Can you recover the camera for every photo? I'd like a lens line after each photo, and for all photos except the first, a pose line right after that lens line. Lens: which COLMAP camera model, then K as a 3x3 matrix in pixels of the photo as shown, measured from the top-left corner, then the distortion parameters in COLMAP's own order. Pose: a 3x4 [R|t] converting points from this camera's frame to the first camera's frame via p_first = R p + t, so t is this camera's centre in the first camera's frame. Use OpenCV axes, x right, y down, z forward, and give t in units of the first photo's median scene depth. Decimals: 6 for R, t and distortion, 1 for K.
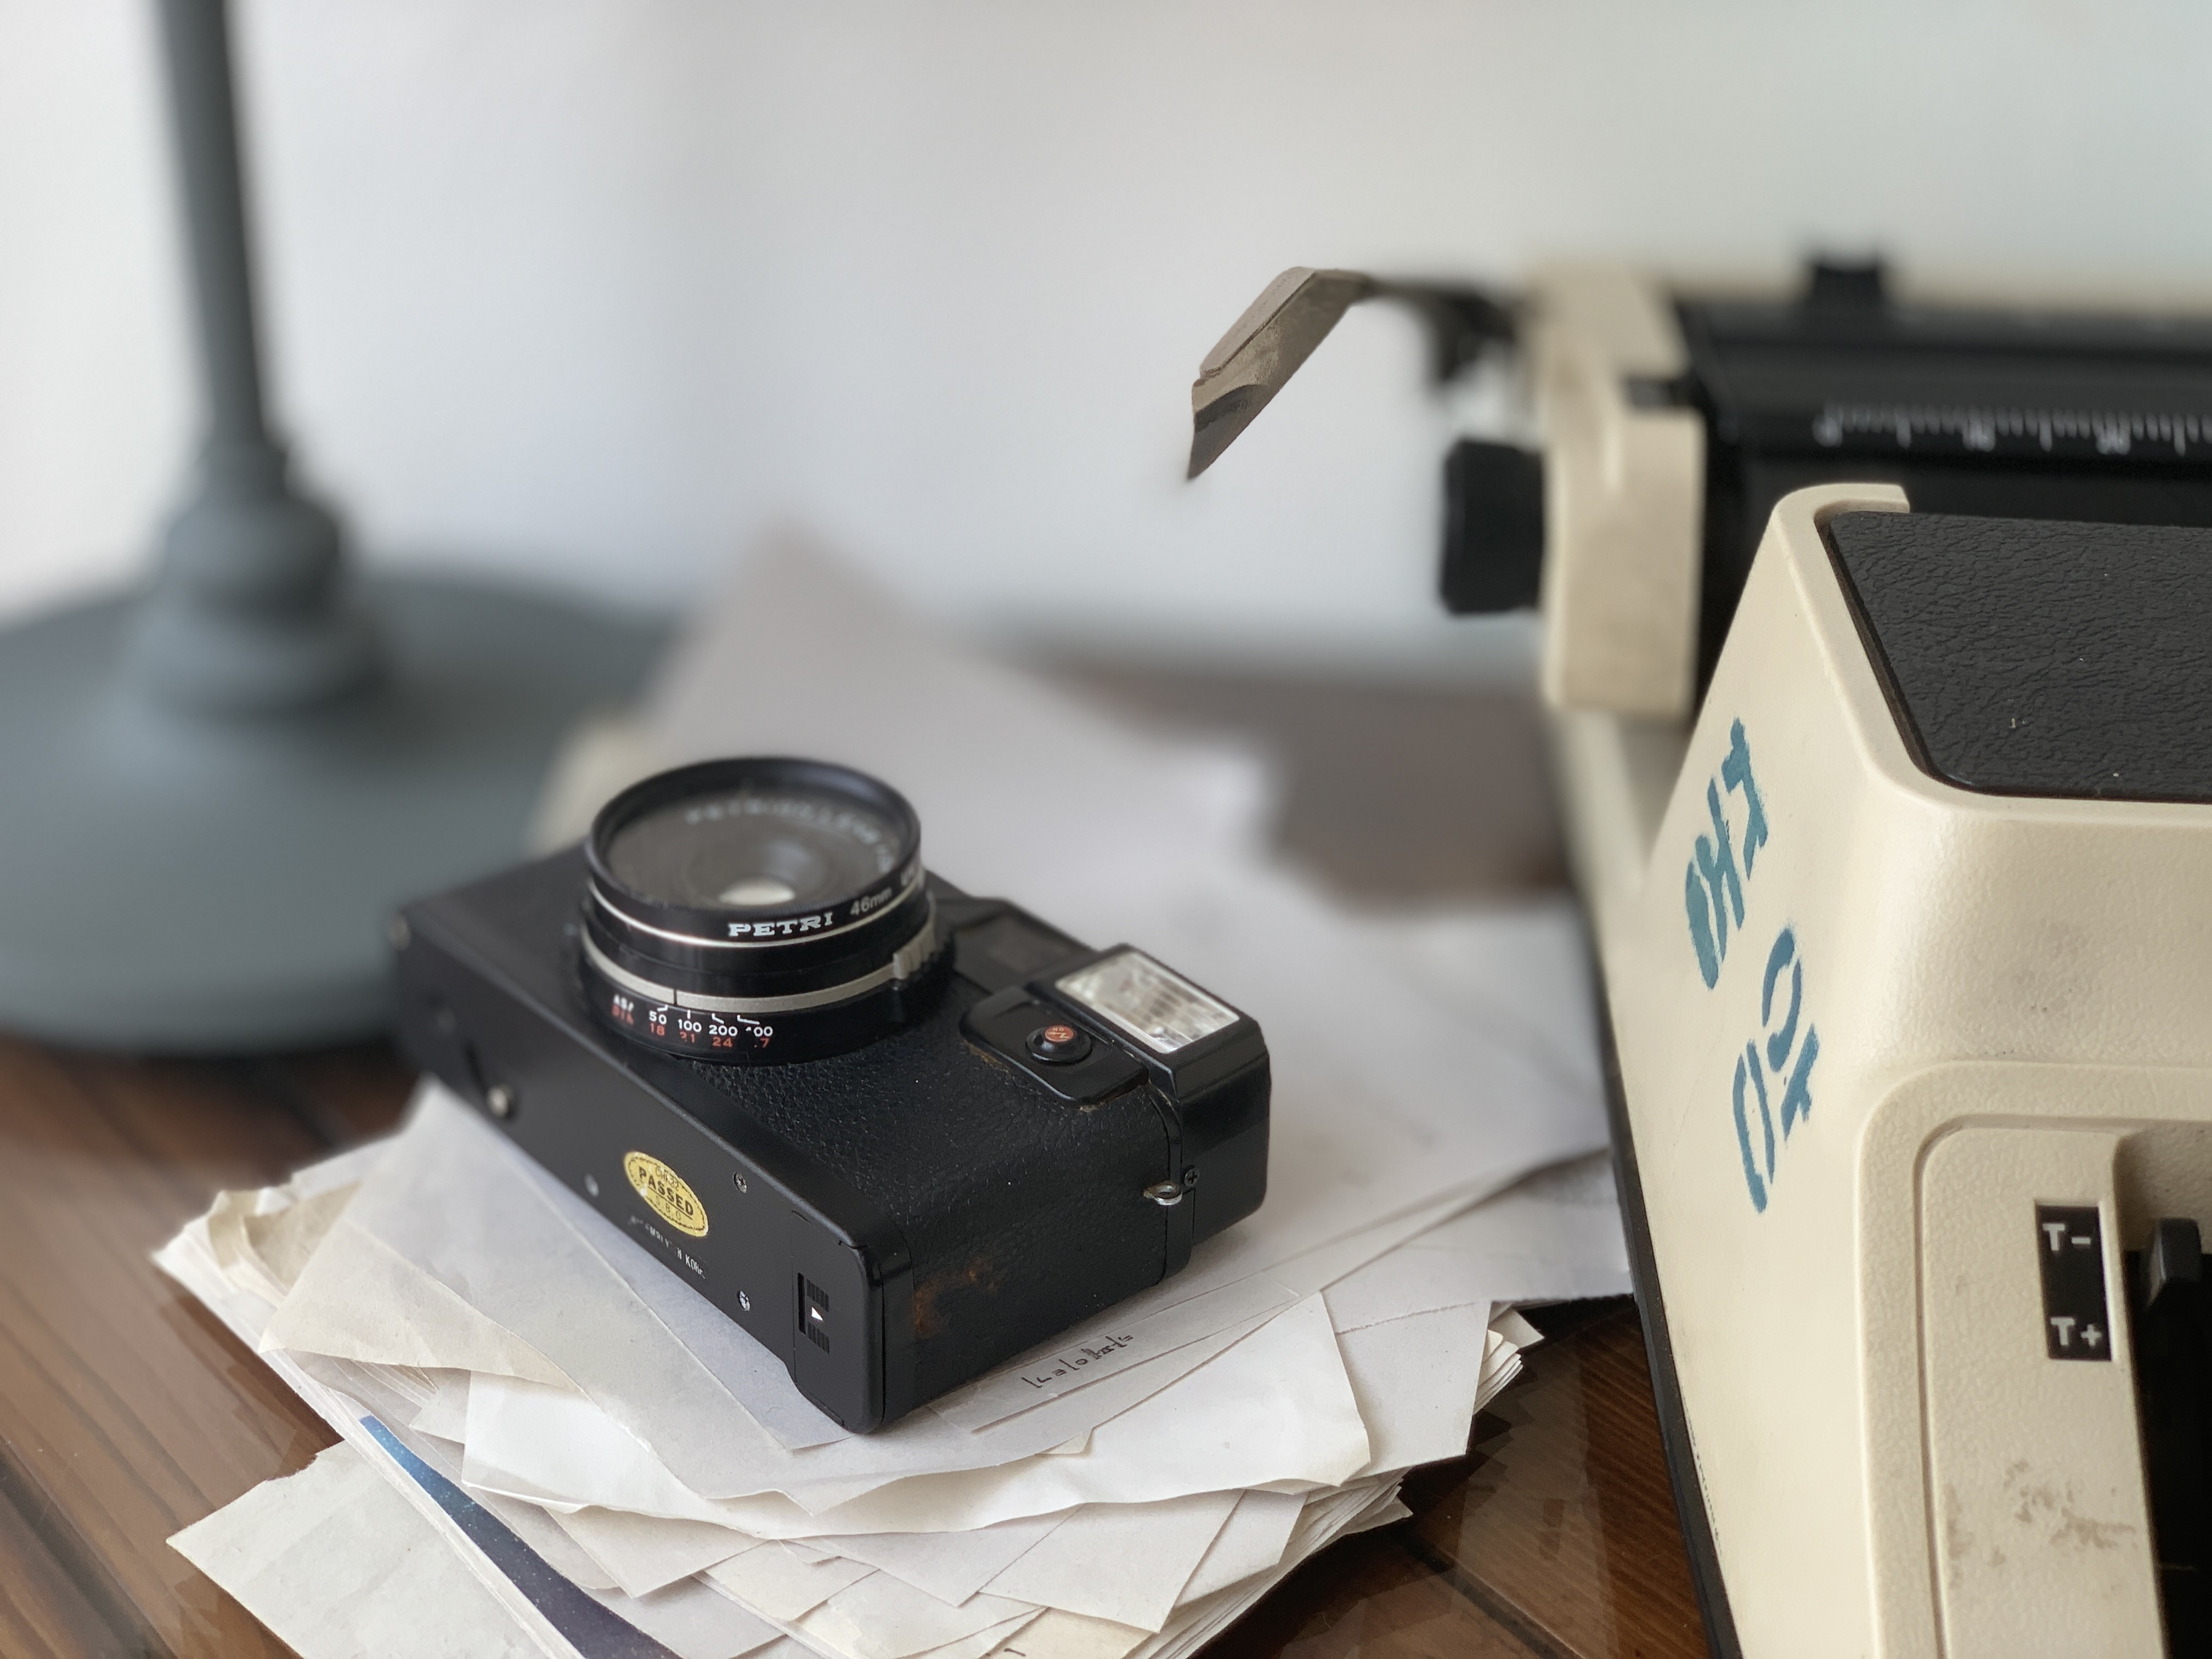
lens RADIAL K [[3330.3, 0, 1105.4], [0, 3330.3, 828.9], [0, 0, 1]] dist [-0.026895, 0.000000]
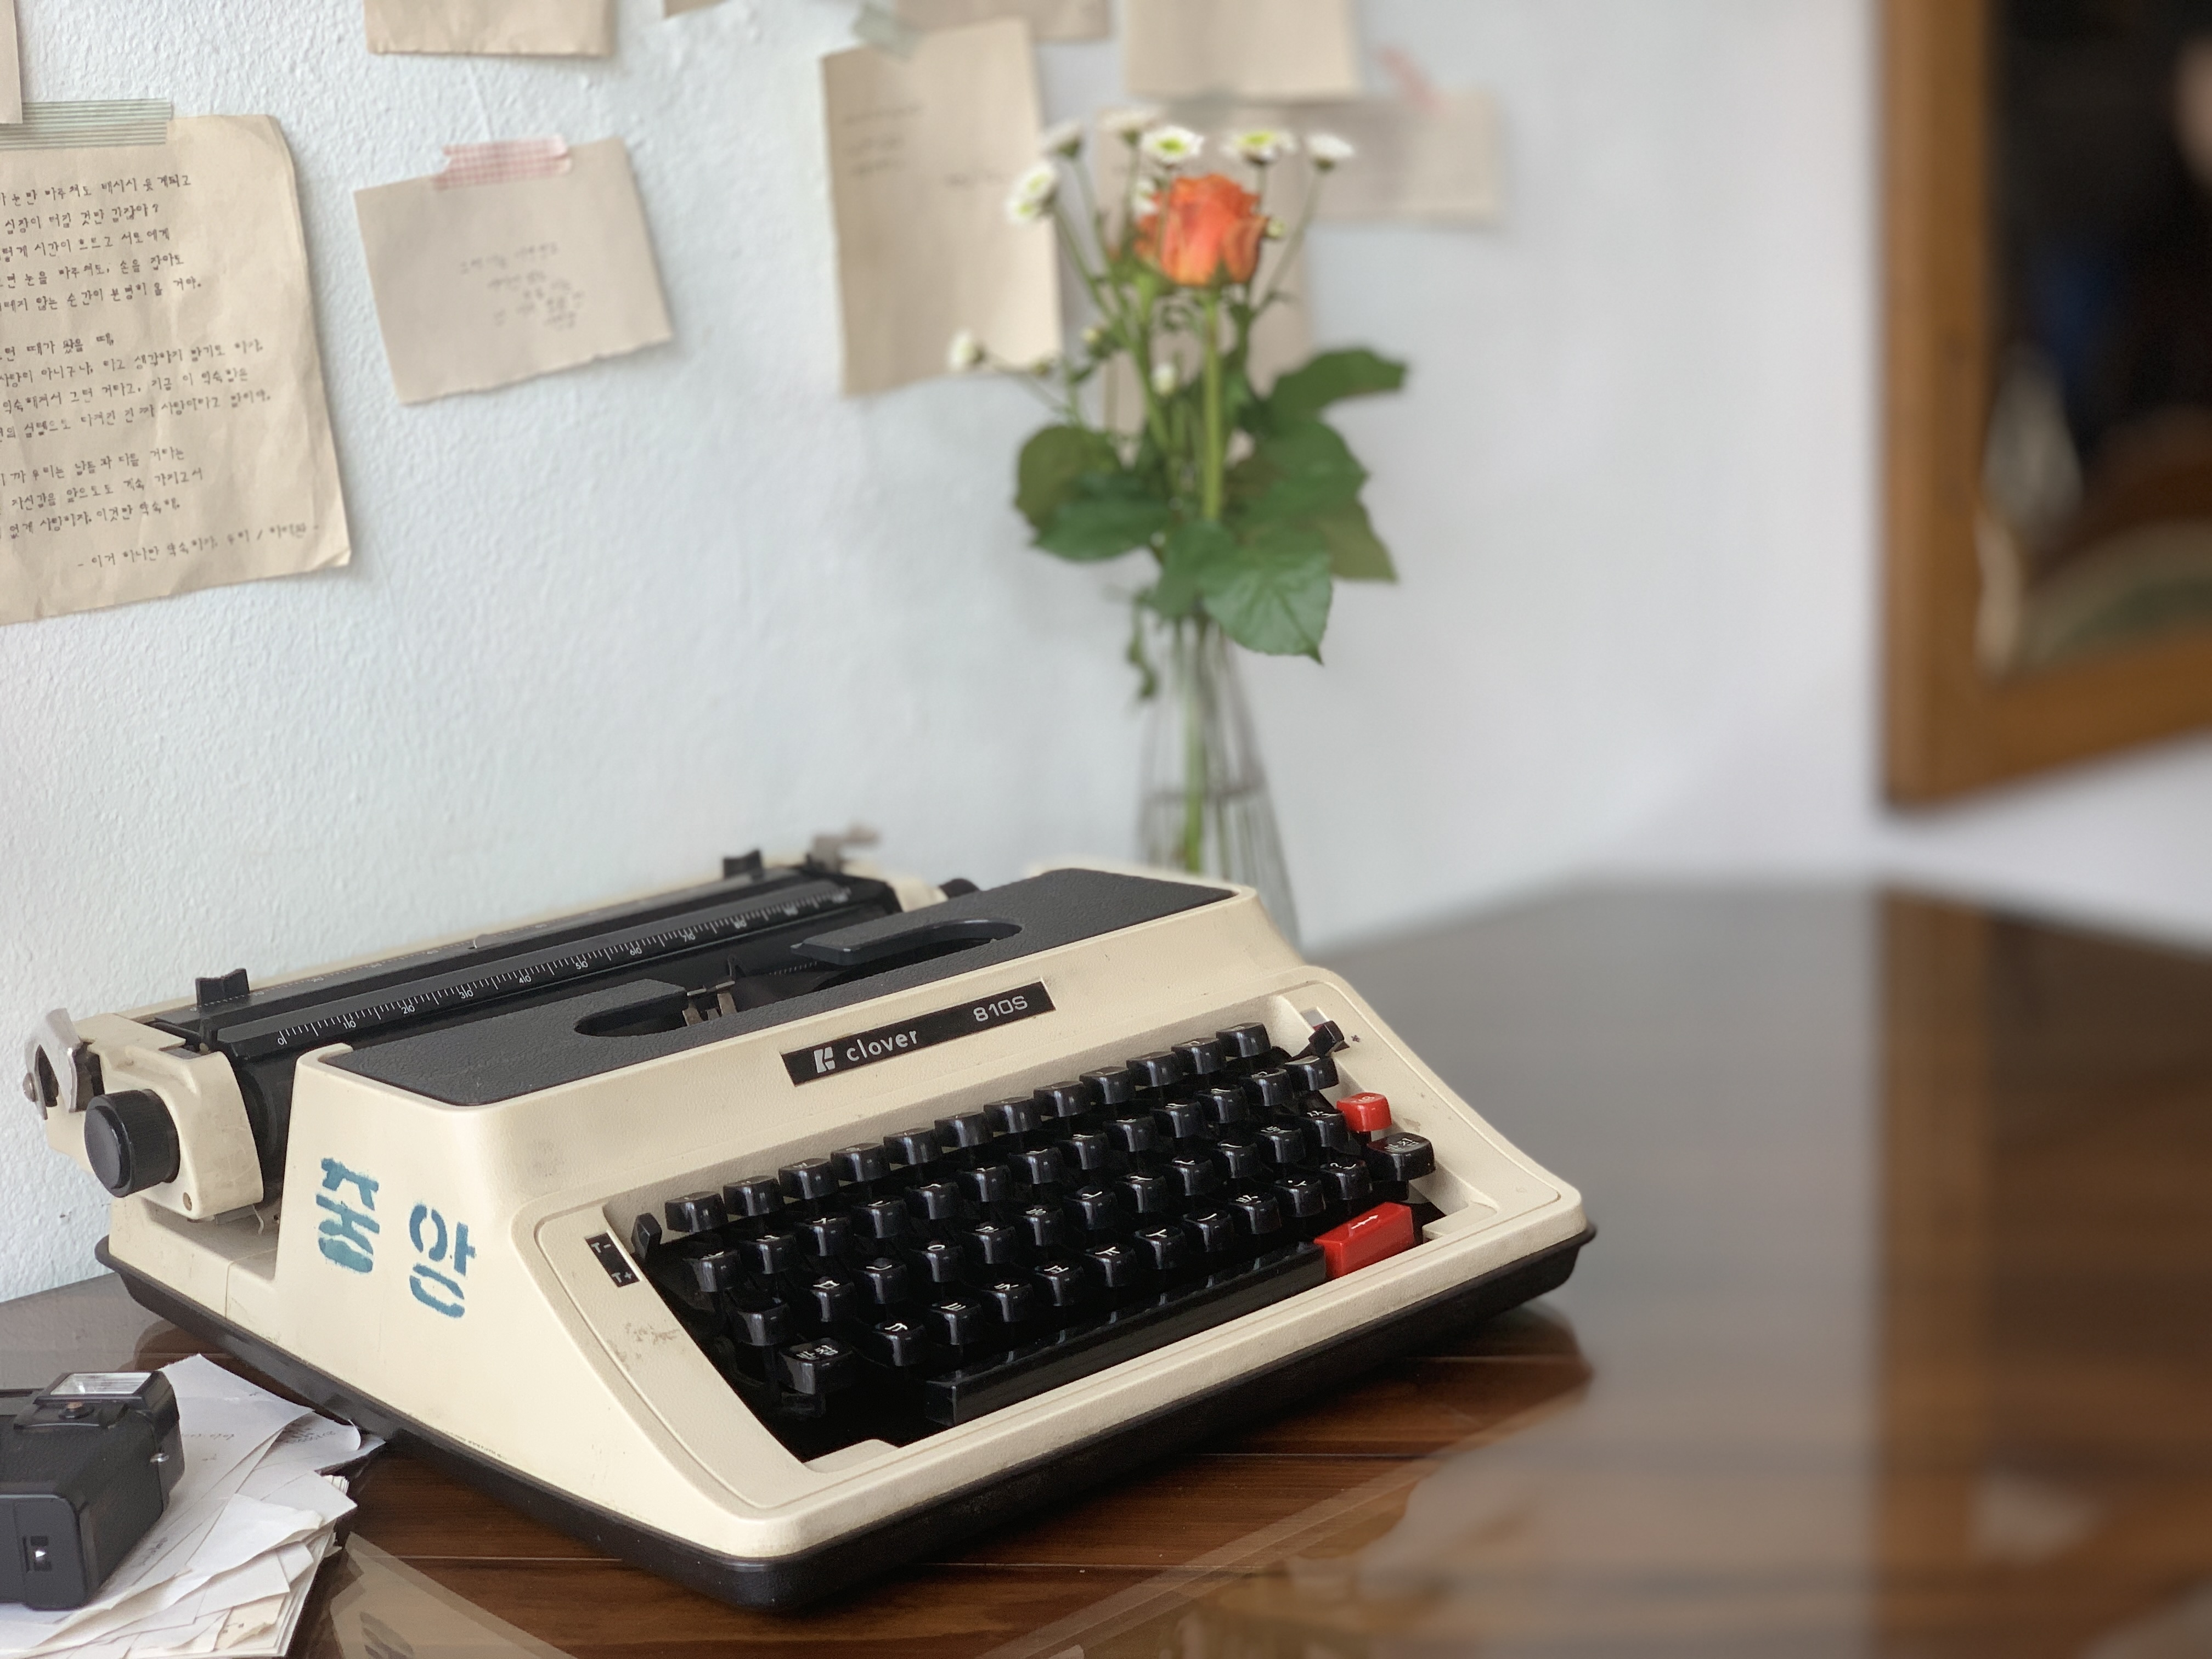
lens RADIAL K [[3330.3, 0, 1106.1], [0, 3330.3, 829.6], [0, 0, 1]] dist [-0.026895, 0.000000]
pose [[0.720785, -0.207815, 0.661273, -0.863265], [0.396598, 0.906057, -0.147547, 0.307525], [-0.568489, 0.368609, 0.735492, -0.967635]]
